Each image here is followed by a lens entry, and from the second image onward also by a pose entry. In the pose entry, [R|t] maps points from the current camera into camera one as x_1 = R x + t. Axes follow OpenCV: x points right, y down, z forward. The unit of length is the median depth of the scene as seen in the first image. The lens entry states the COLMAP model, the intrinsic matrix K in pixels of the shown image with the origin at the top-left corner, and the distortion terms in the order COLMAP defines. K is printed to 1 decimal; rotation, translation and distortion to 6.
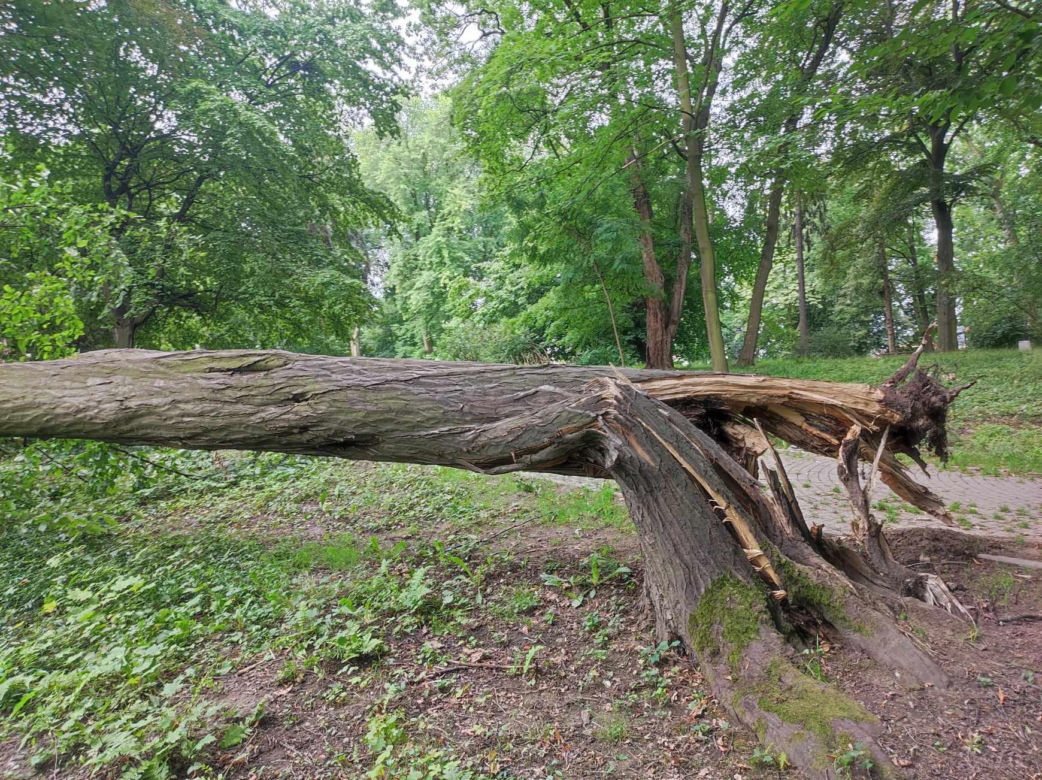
lens RADIAL K [[759.9, 0, 519.8], [0, 759.9, 385.4], [0, 0, 1]] dist [0.031973, -0.021201]
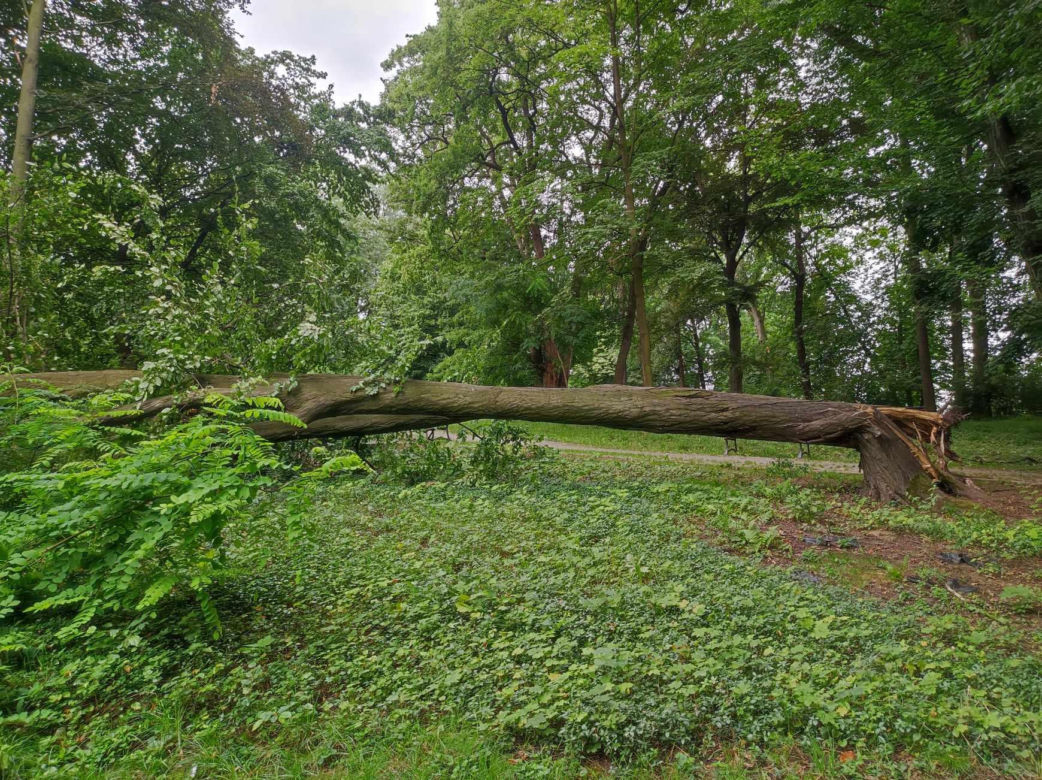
lens RADIAL K [[759.9, 0, 519.8], [0, 759.9, 385.4], [0, 0, 1]] dist [0.031973, -0.021201]
pose [[0.953103, 0.055416, 0.297530, -1.581899], [-0.032092, 0.996056, -0.082717, 0.155195], [-0.300940, 0.069290, 0.951122, -1.026163]]
